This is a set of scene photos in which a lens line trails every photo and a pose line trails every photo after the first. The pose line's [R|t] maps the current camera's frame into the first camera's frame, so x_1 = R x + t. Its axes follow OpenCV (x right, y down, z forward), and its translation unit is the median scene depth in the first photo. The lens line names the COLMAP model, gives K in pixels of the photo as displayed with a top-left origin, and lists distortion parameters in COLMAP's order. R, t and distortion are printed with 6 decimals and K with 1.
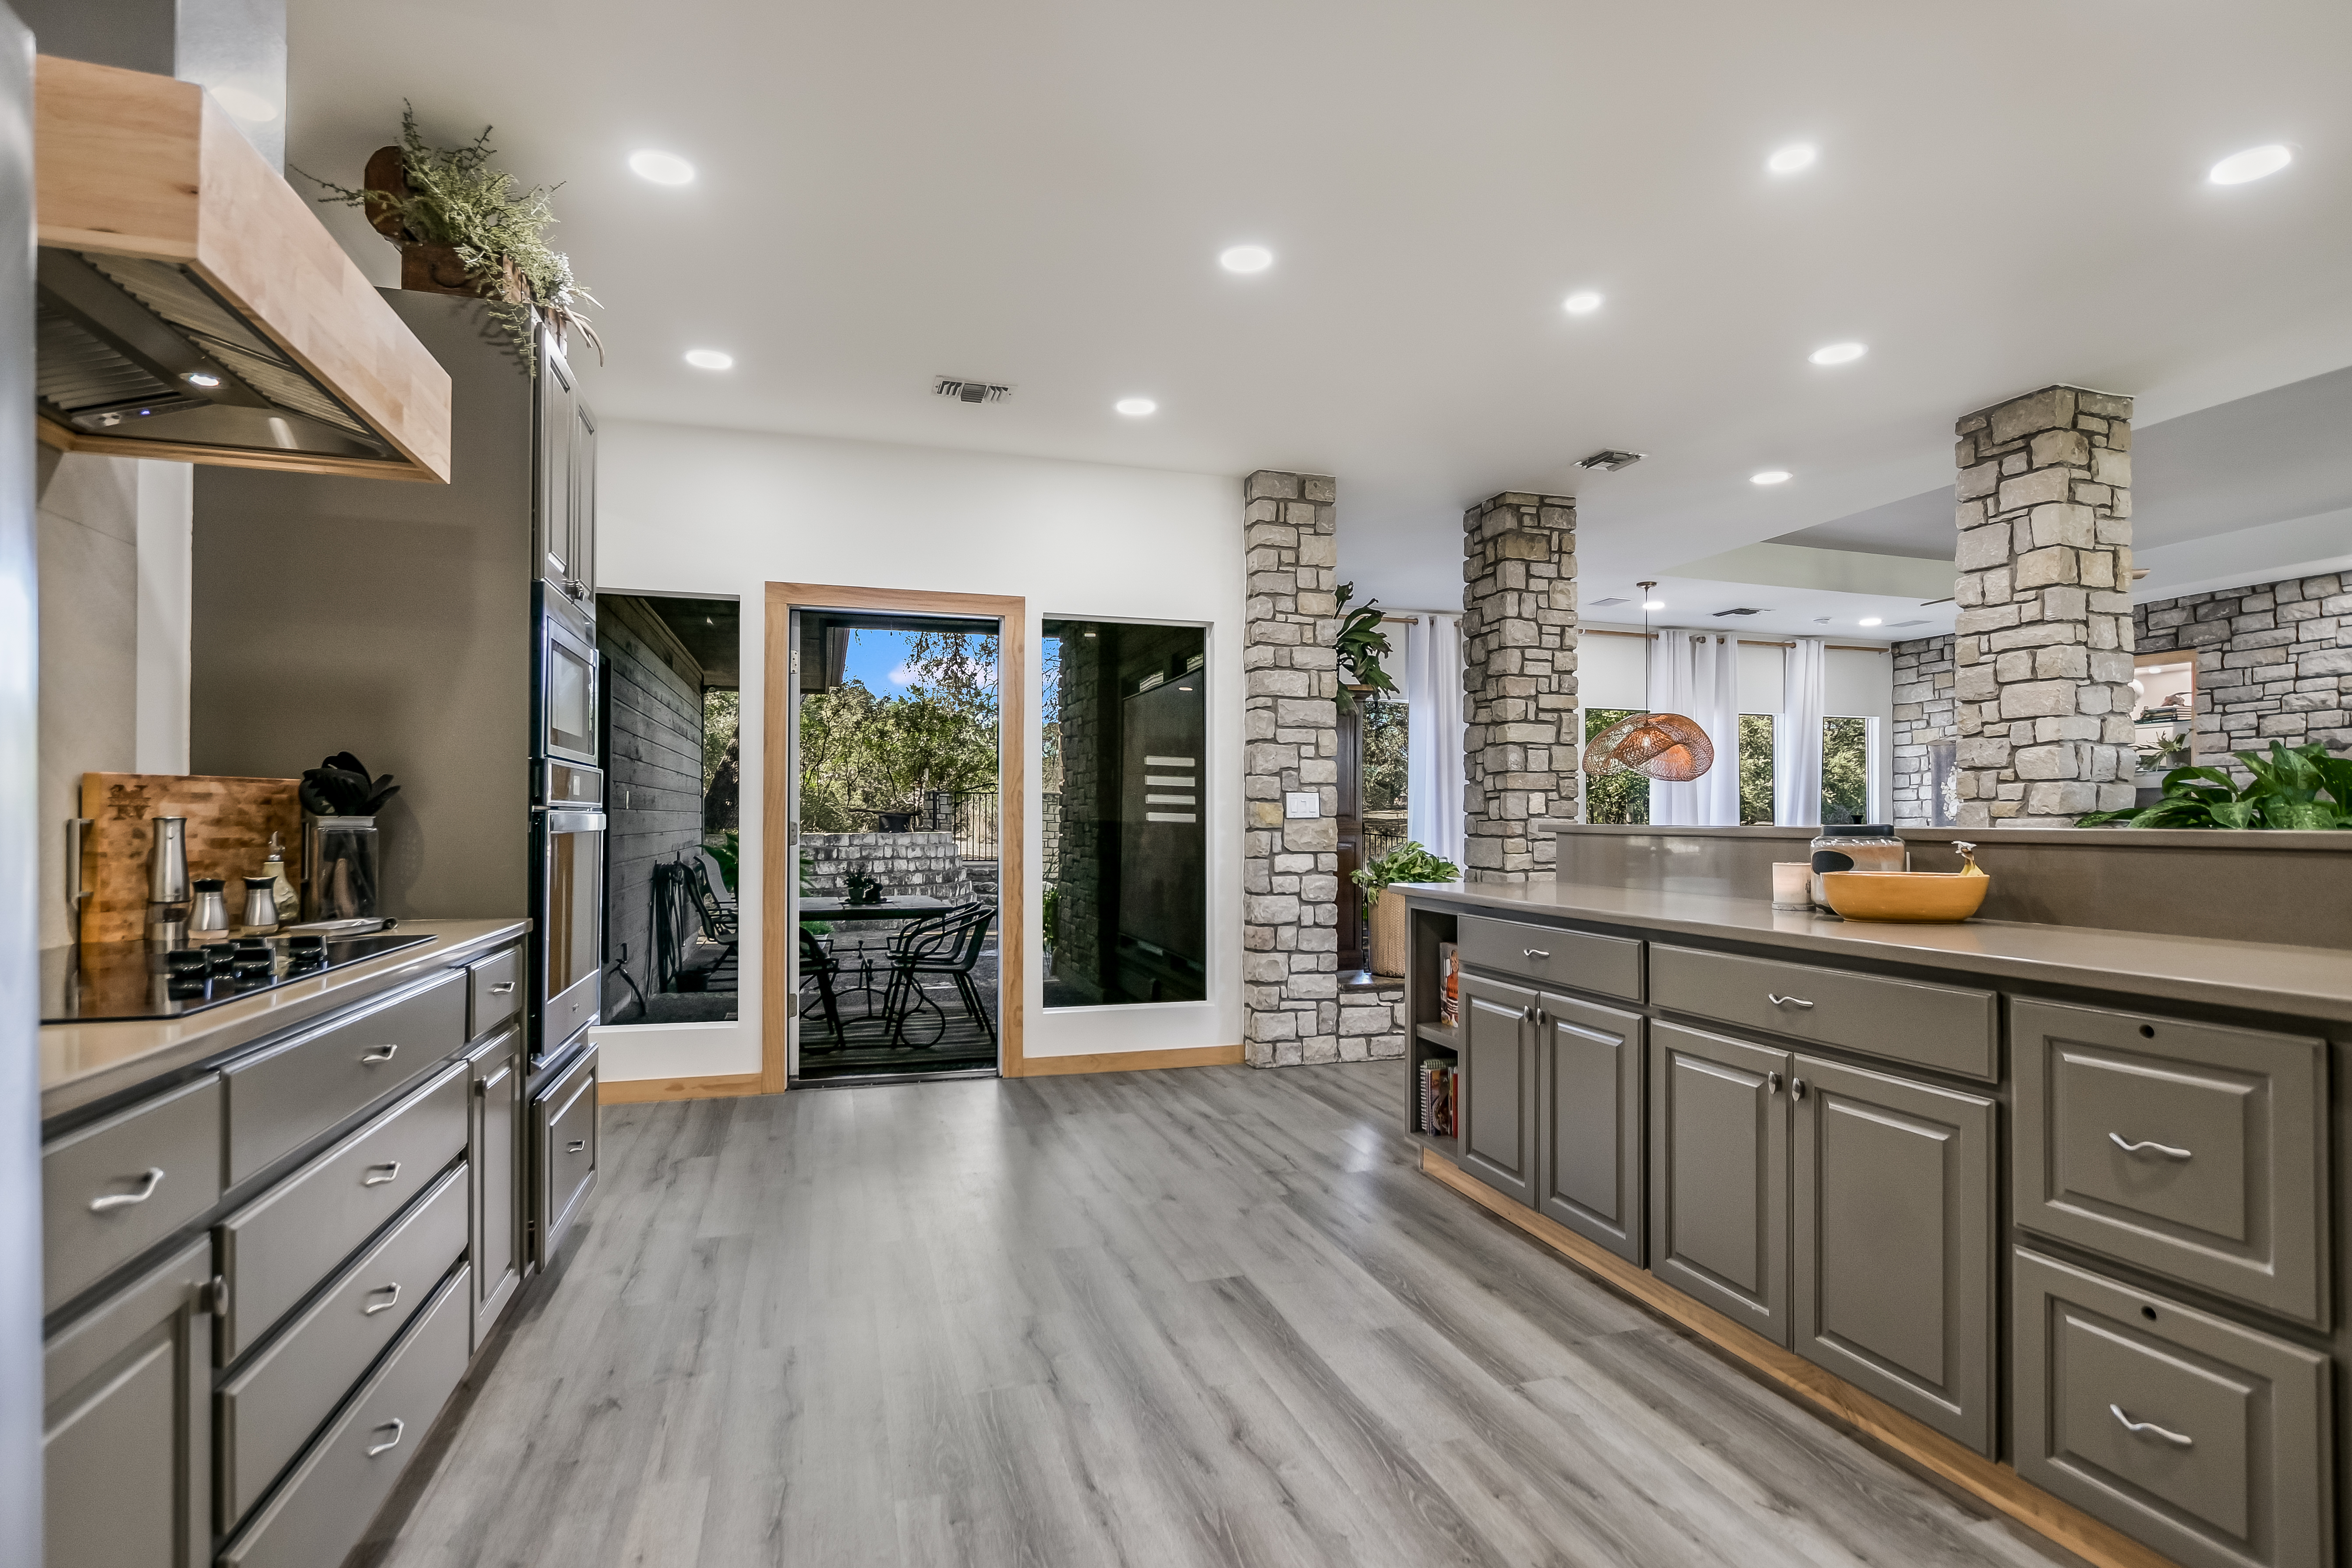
lens RADIAL K [[1159.2, 0, 1185.4], [0, 1159.2, 799.2], [0, 0, 1]] dist [-0.000490, 0.000284]
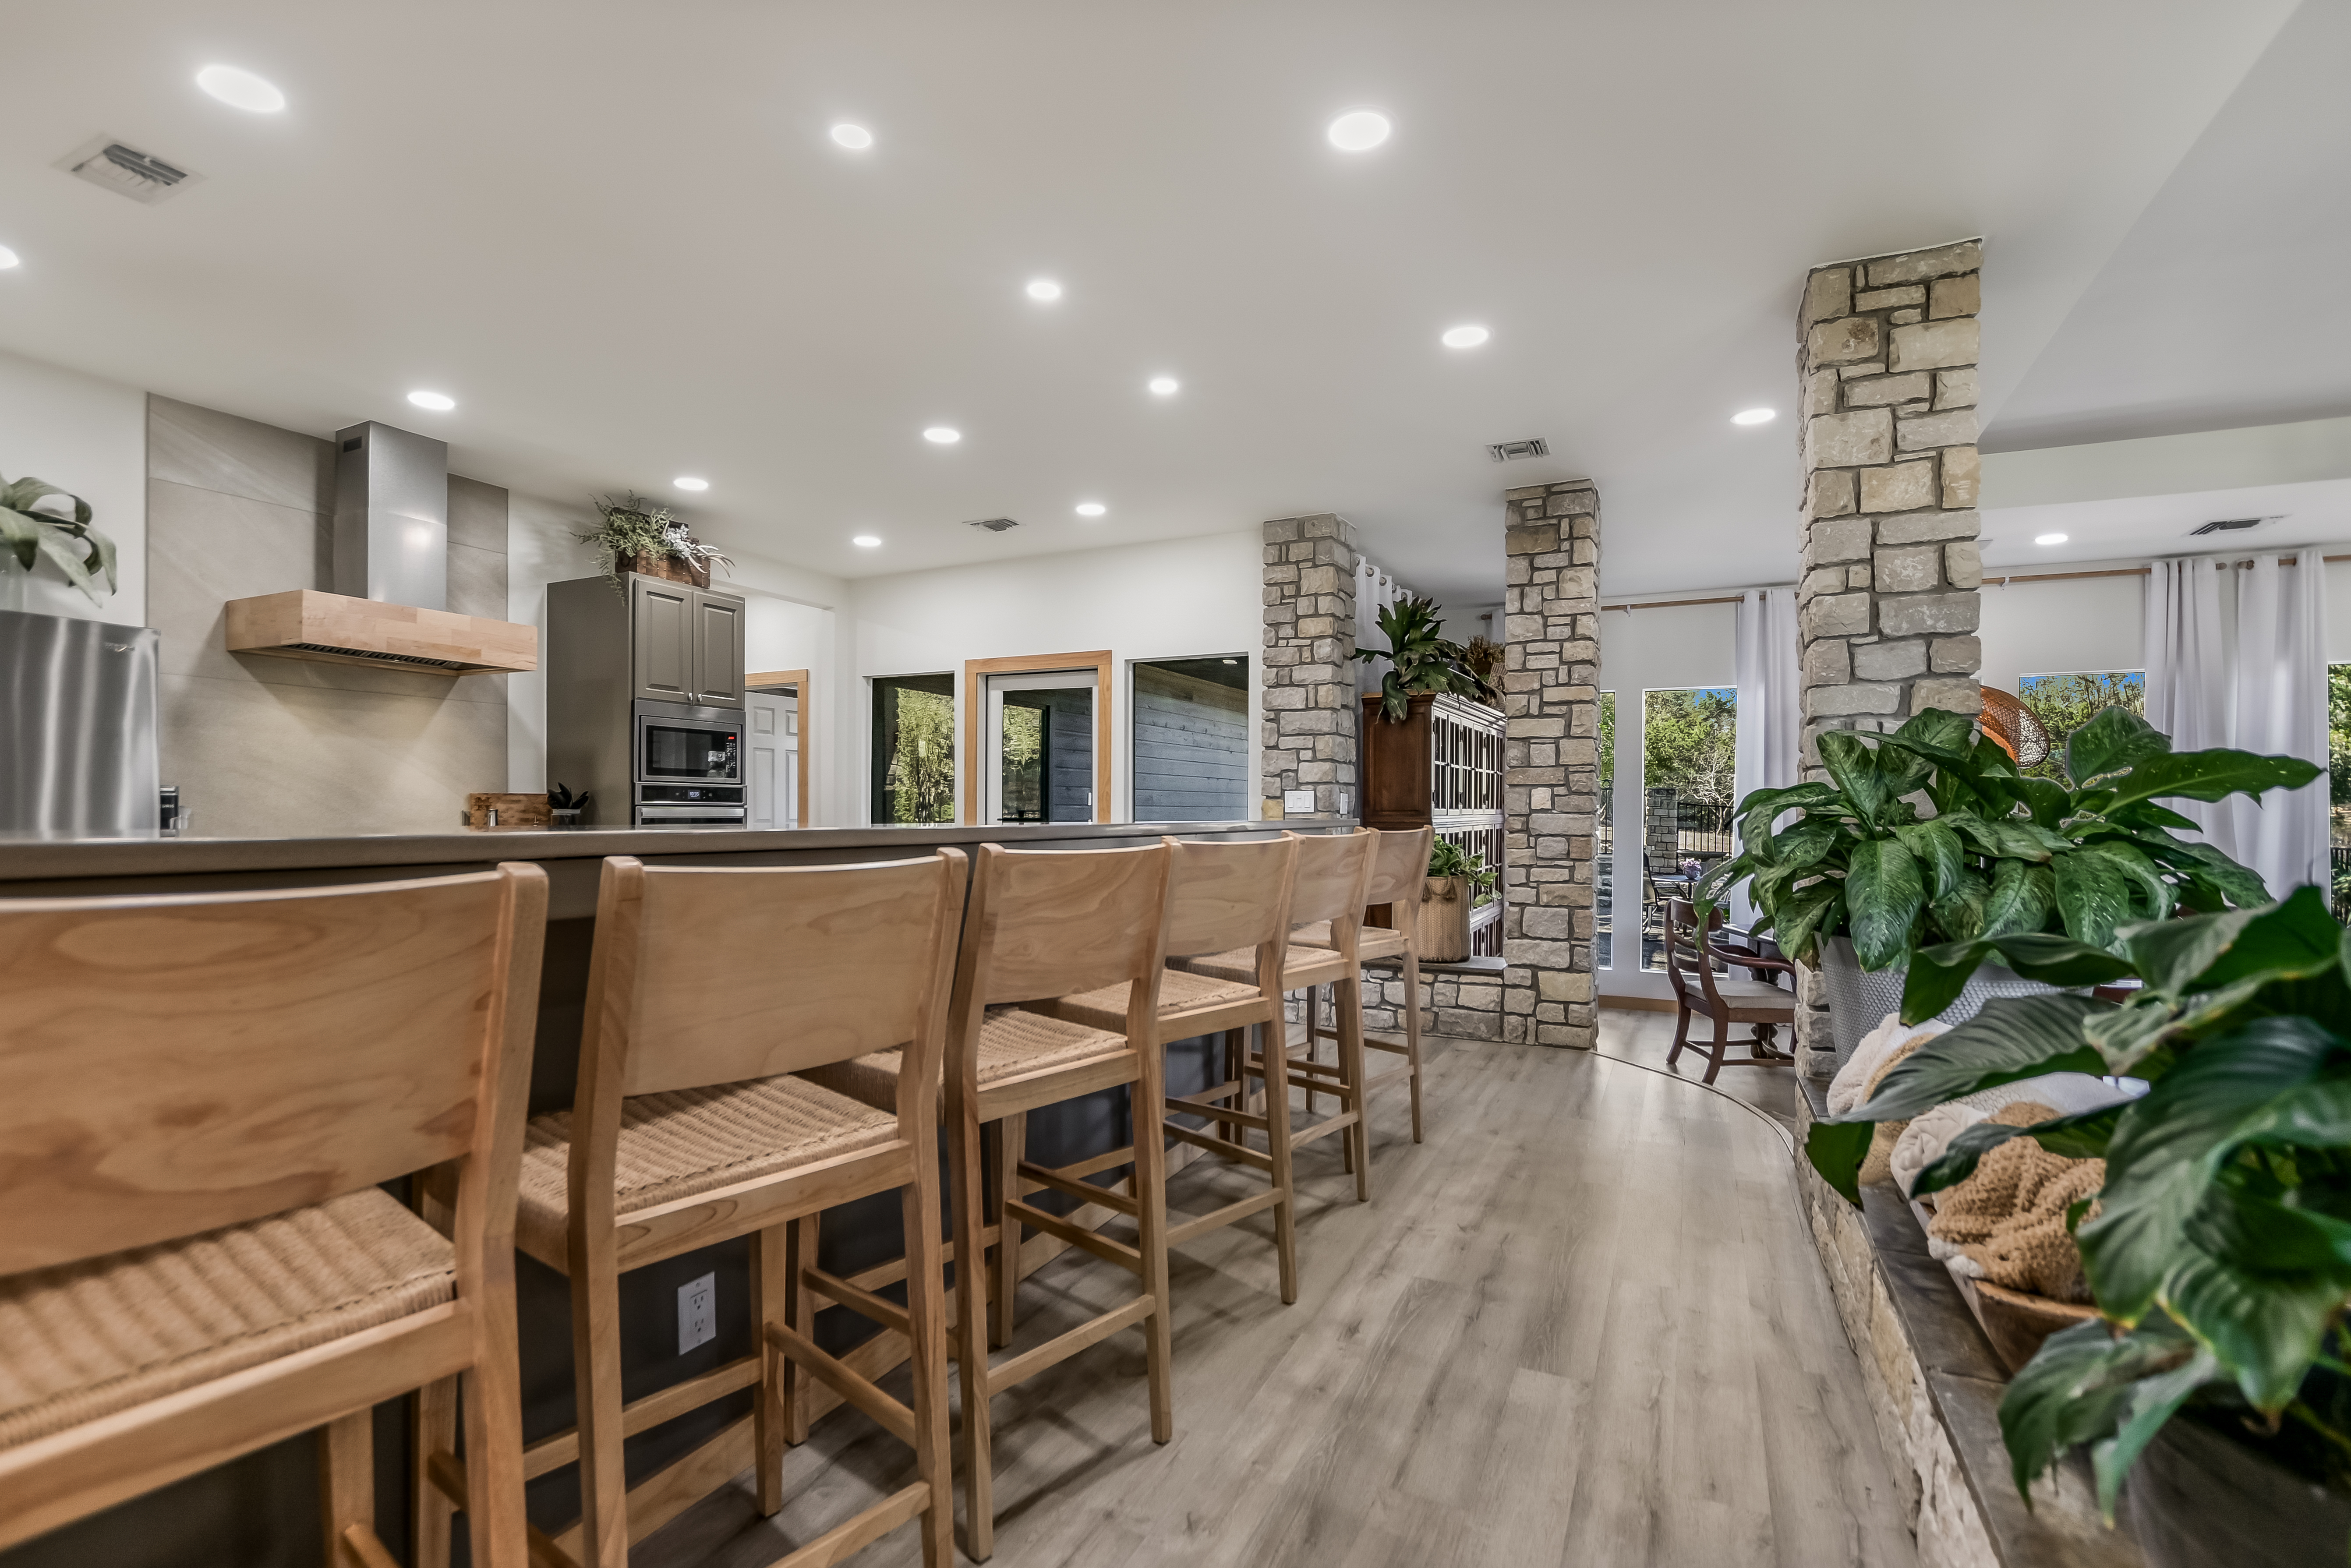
lens RADIAL K [[1063.3, 0, 1177.5], [0, 1063.3, 815.7], [0, 0, 1]] dist [-0.017239, 0.001204]
pose [[0.721079, 0.005233, -0.692833, 0.706426], [0.008231, 0.999836, 0.016119, 0.000941], [0.692804, -0.017326, 0.720918, 0.131664]]
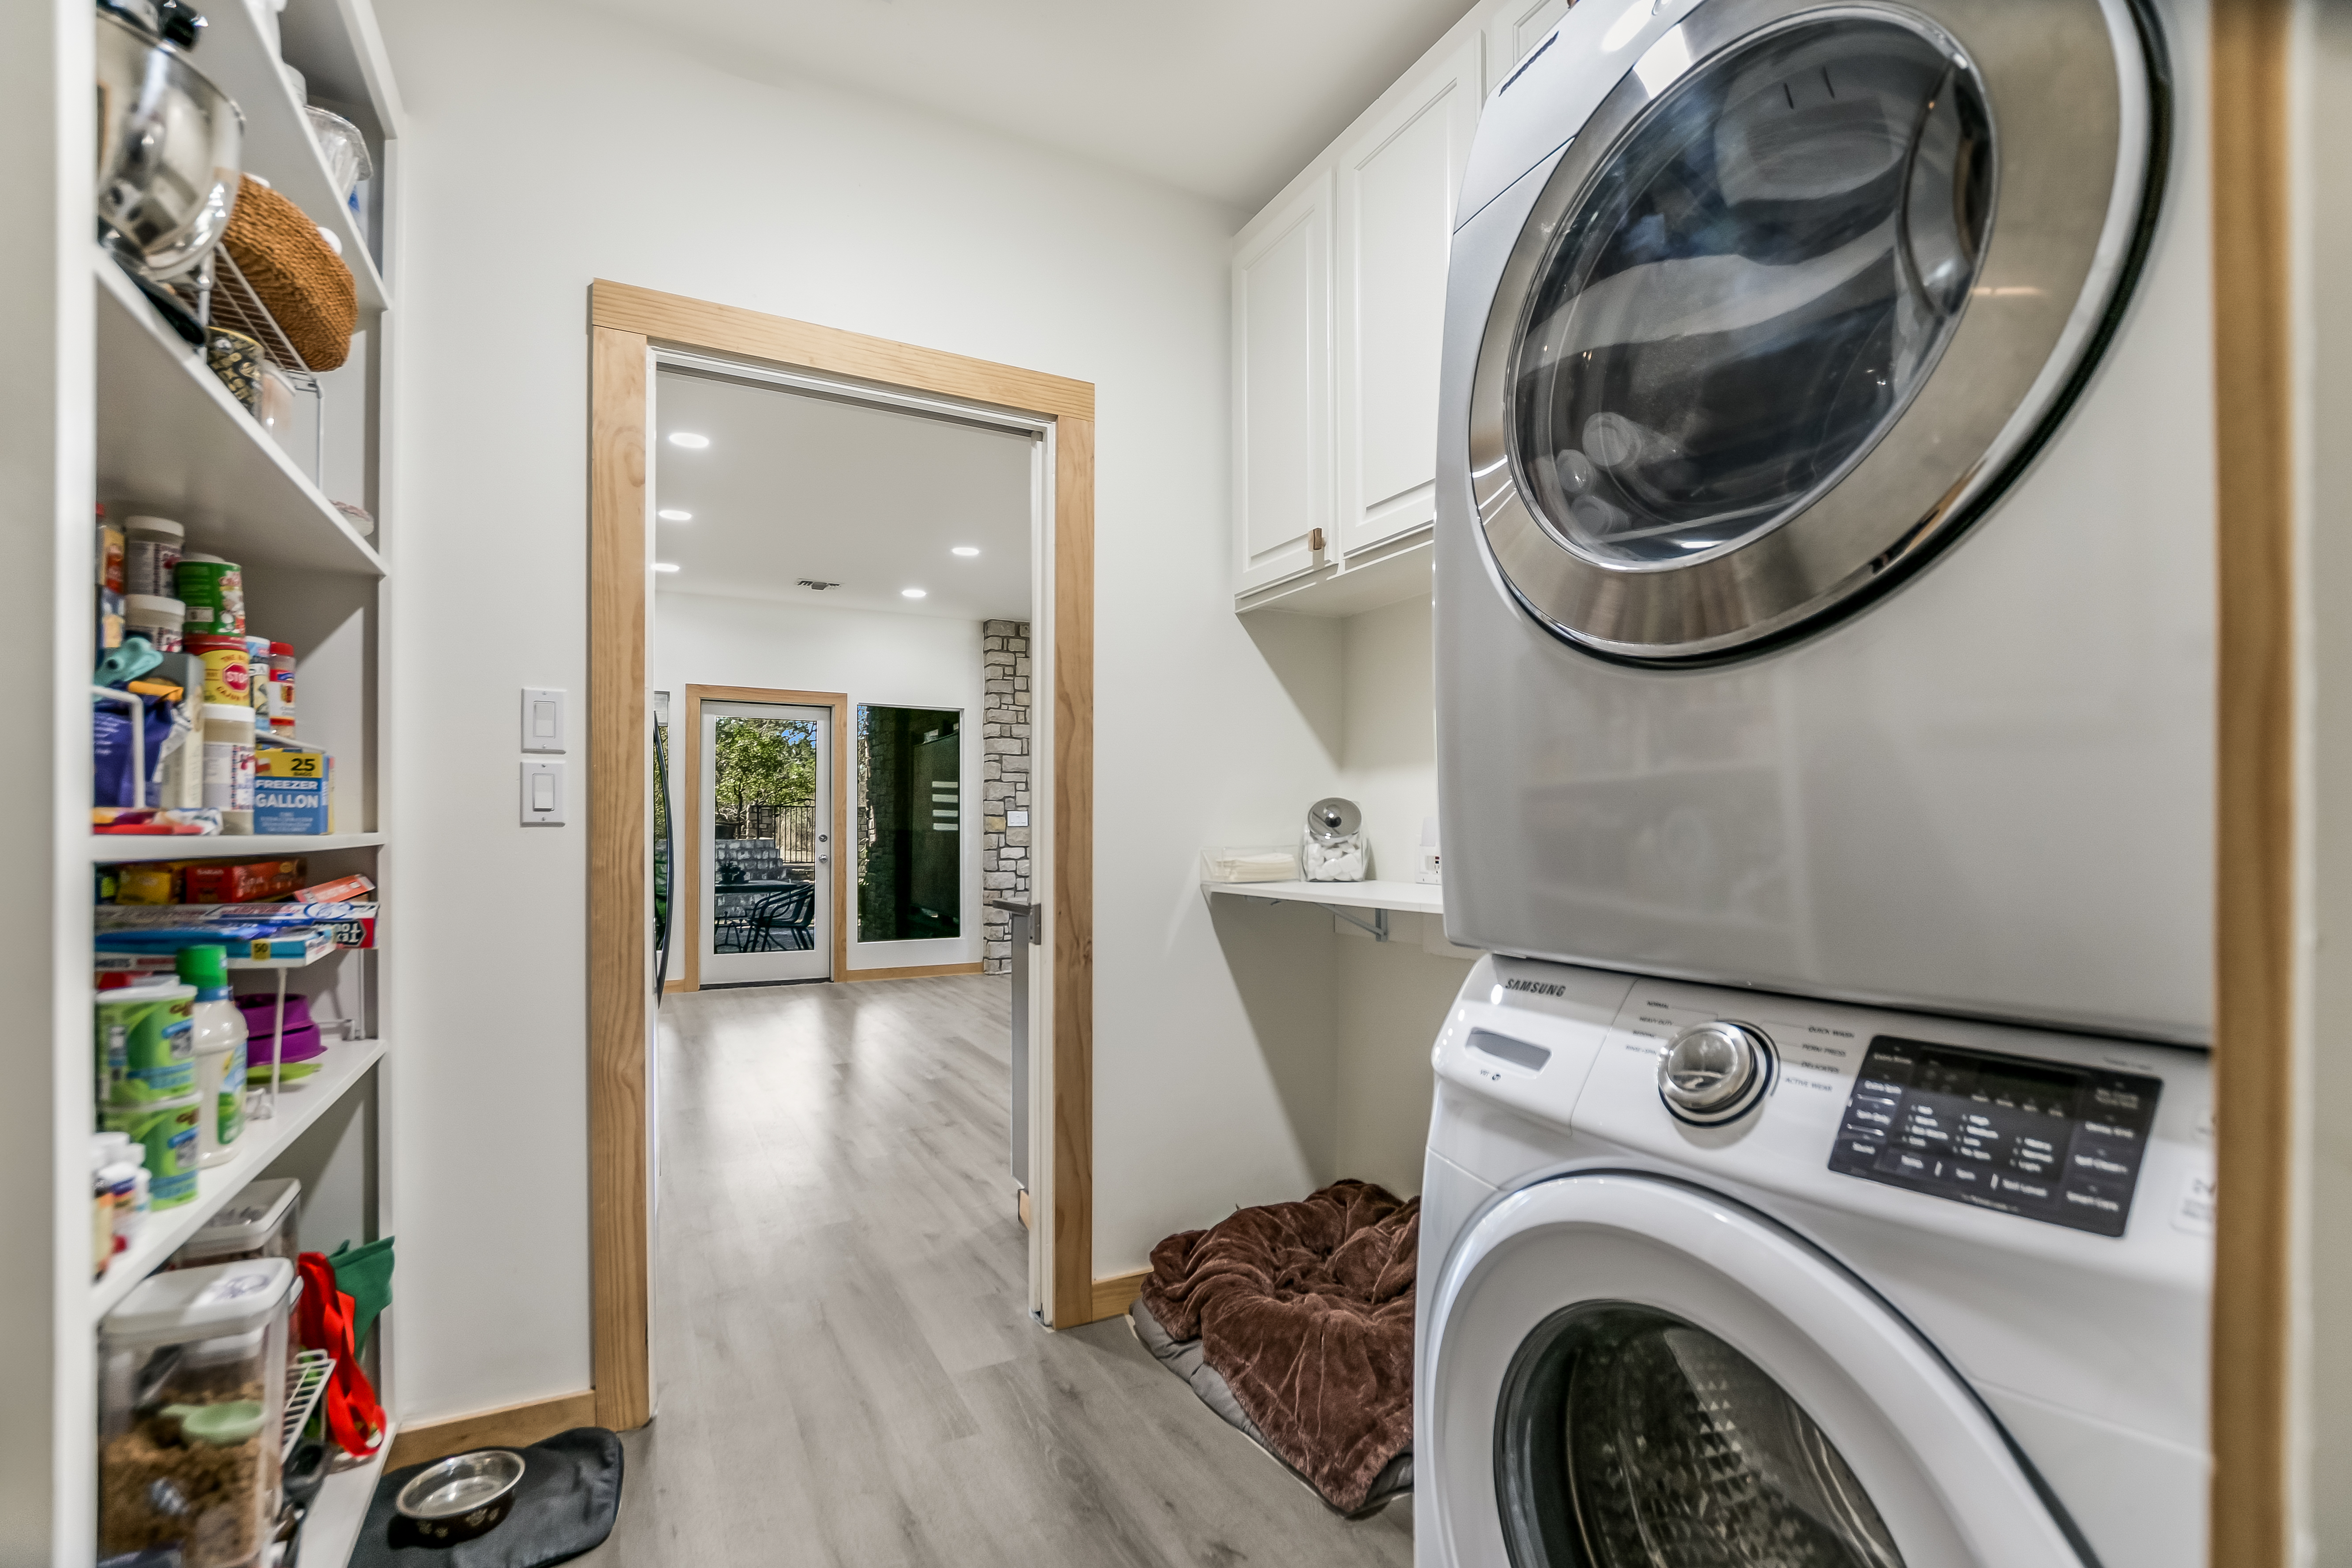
lens RADIAL K [[1063.7, 0, 1178.0], [0, 1063.7, 815.7], [0, 0, 1]] dist [-0.017239, 0.001204]
pose [[0.983643, 0.000075, 0.180131, 0.048371], [-0.001021, 0.999986, 0.005159, -0.006666], [-0.180128, -0.005258, 0.983629, -0.527634]]
